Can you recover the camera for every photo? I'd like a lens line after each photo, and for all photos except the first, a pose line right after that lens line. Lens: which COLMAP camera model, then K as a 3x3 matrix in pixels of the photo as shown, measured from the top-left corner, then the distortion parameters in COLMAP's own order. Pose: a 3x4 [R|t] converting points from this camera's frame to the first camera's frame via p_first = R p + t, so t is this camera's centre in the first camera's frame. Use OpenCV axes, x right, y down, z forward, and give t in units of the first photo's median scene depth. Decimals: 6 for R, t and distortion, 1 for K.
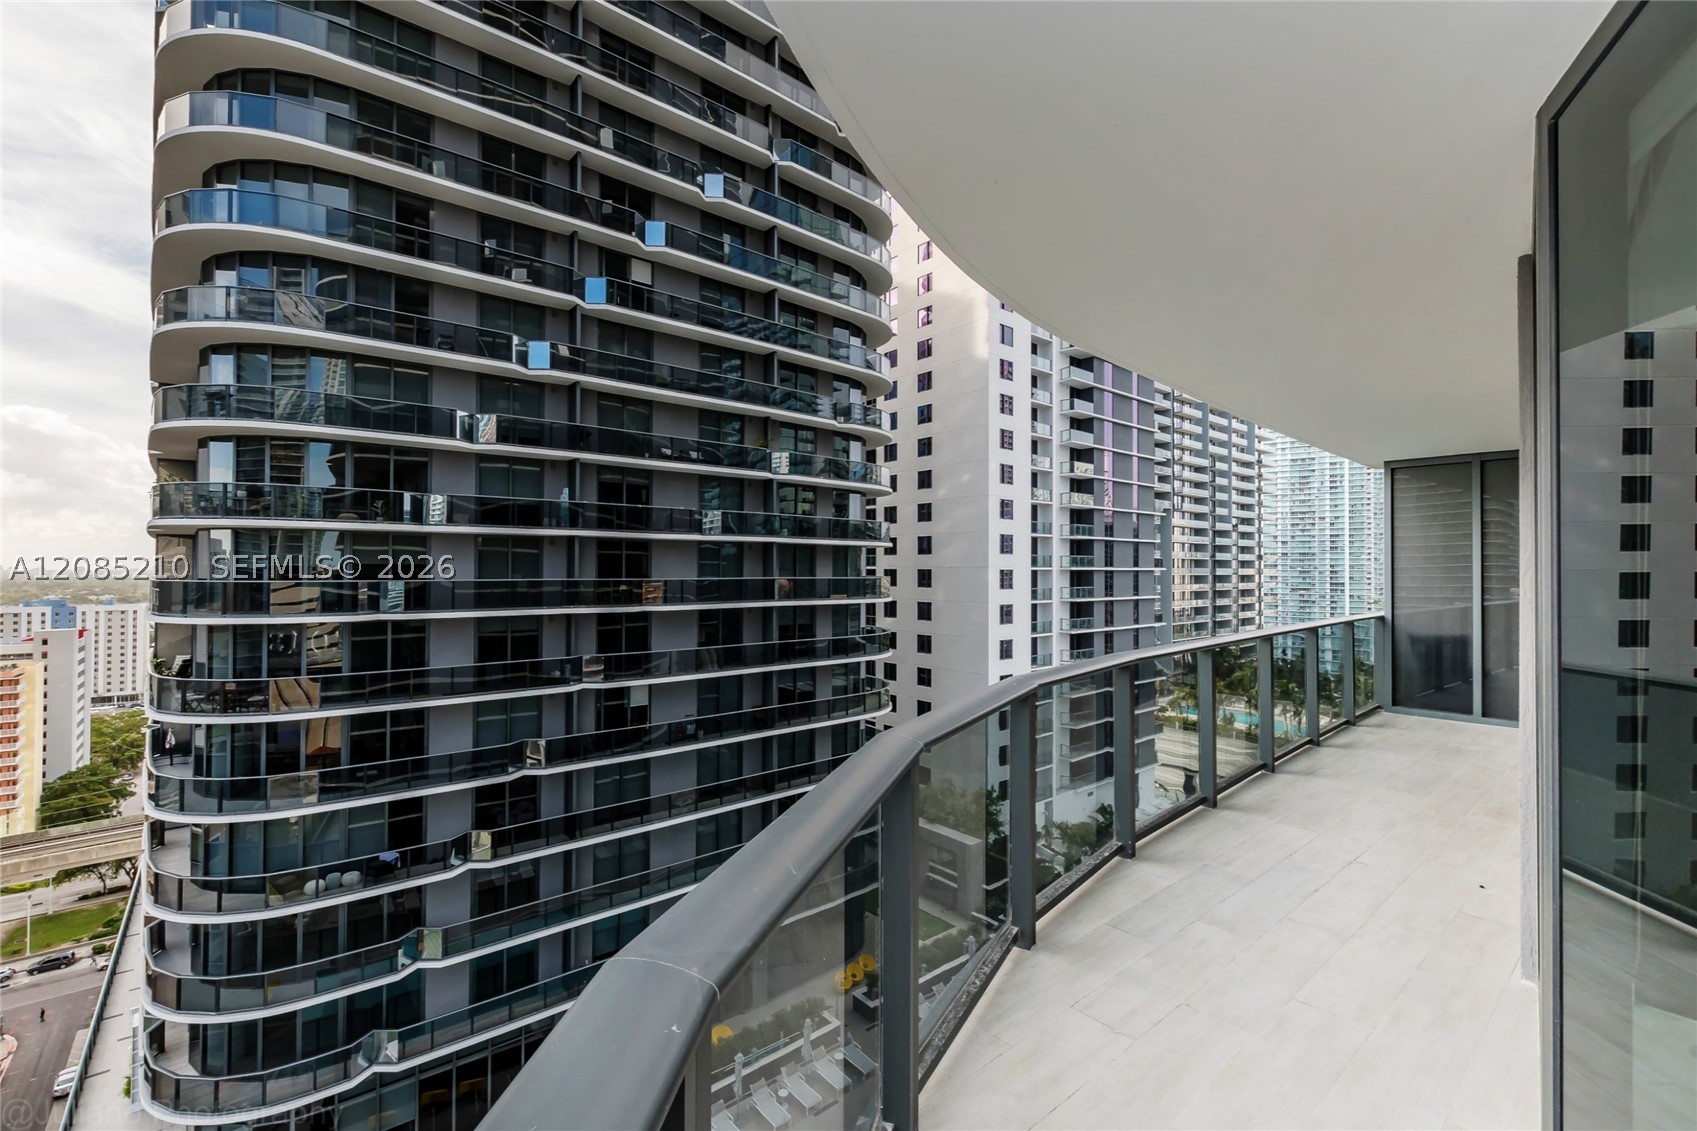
lens RADIAL K [[730.6, 0, 845.9], [0, 730.6, 559.8], [0, 0, 1]] dist [0.002851, -0.000663]
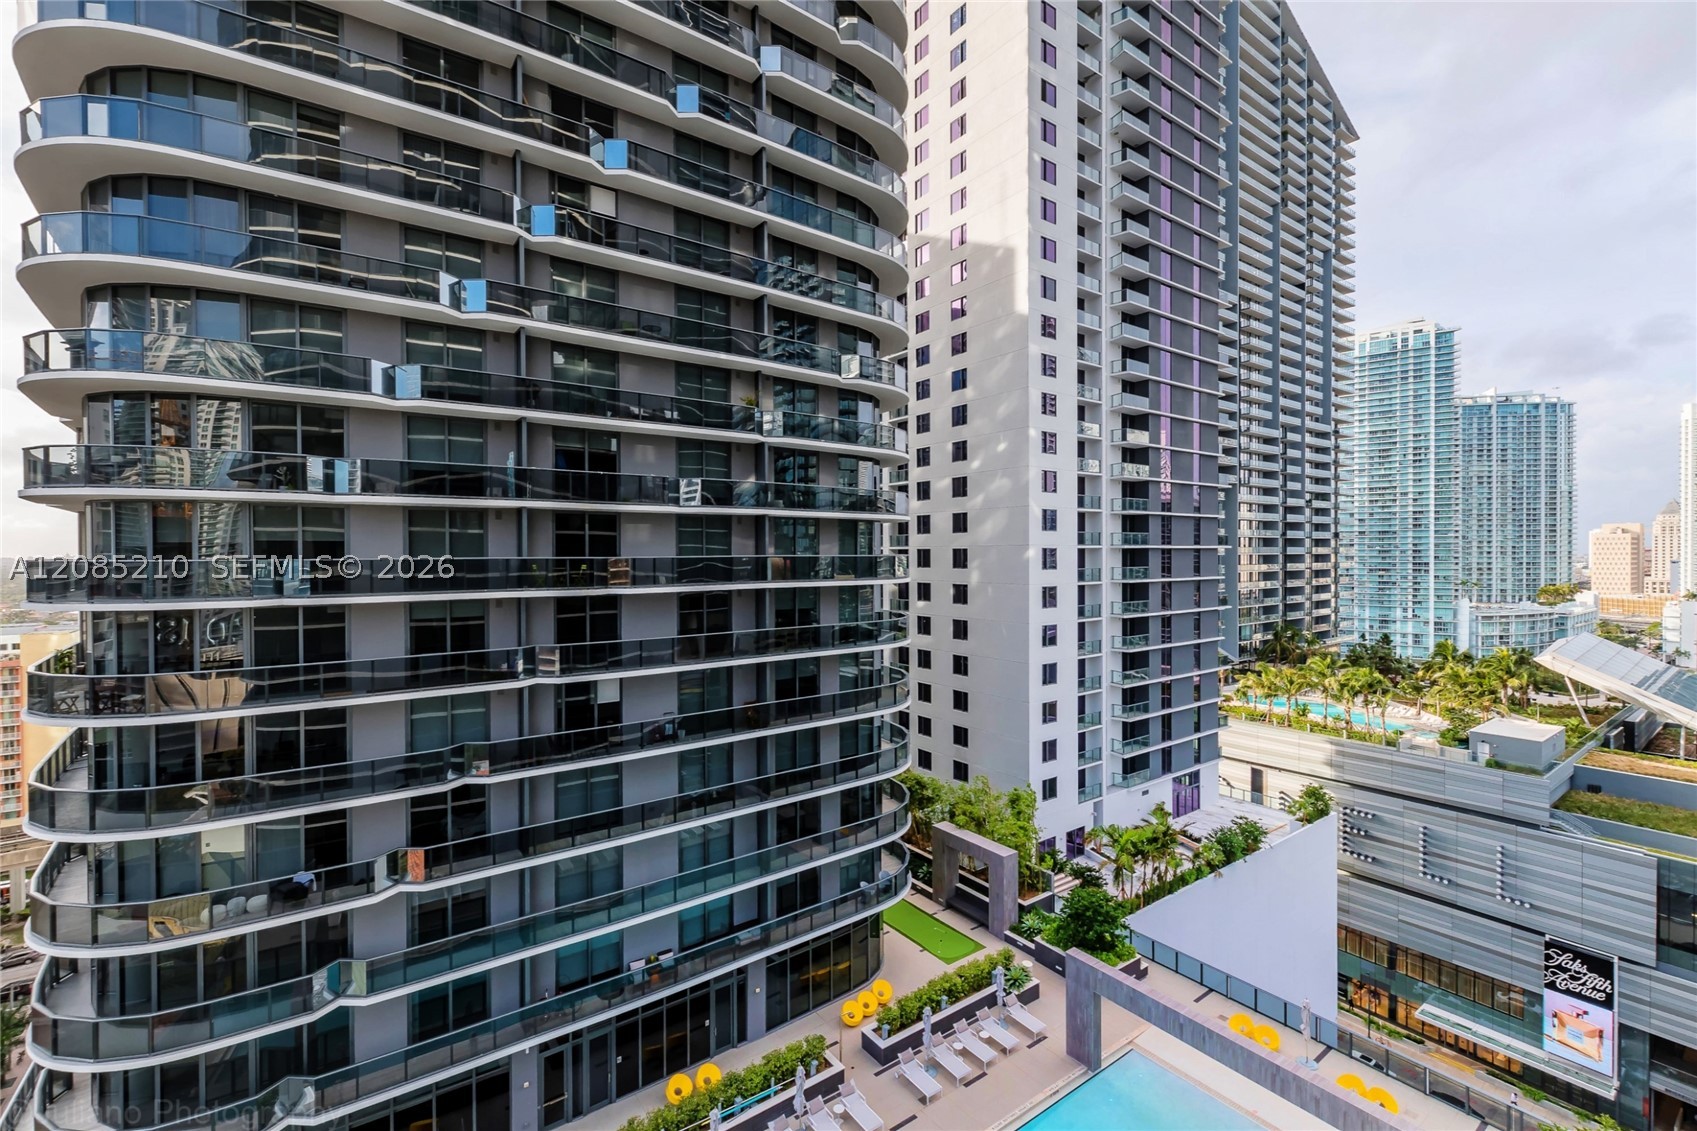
lens RADIAL K [[733.1, 0, 848.2], [0, 733.1, 561.5], [0, 0, 1]] dist [0.004577, -0.000221]
pose [[0.997602, -0.008689, -0.068659, 0.057802], [0.010259, 0.999693, 0.022554, 0.012641], [0.068442, -0.023205, 0.997385, 0.130949]]
